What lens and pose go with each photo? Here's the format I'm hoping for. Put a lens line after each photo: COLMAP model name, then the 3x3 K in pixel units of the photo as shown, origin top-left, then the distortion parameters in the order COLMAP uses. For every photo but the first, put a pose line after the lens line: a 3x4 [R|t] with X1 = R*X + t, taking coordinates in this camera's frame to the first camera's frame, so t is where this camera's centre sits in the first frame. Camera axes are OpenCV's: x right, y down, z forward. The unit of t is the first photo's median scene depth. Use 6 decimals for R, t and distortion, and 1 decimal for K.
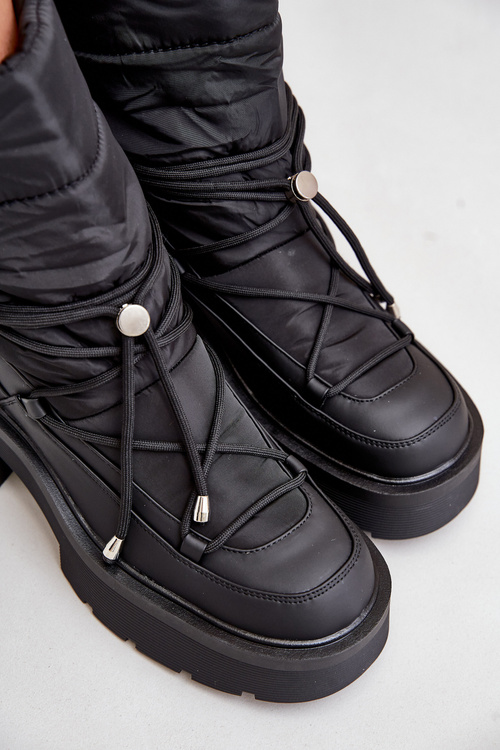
lens RADIAL K [[1651.8, 0, 250.0], [0, 1651.8, 375.0], [0, 0, 1]] dist [0.012141, 6.155524]
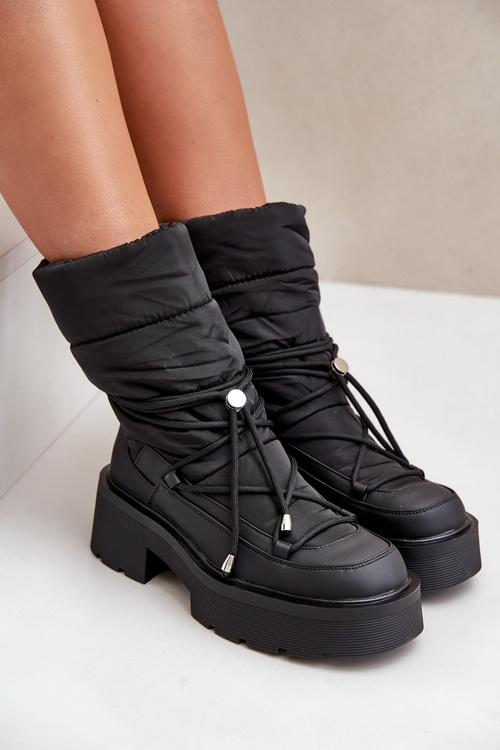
lens RADIAL K [[1651.8, 0, 250.0], [0, 1651.8, 375.0], [0, 0, 1]] dist [0.012141, 6.155524]
pose [[0.997788, -0.064540, -0.015939, -0.028954], [0.046537, 0.849323, -0.525819, 0.745322], [0.047474, 0.523914, 0.850447, -0.346677]]
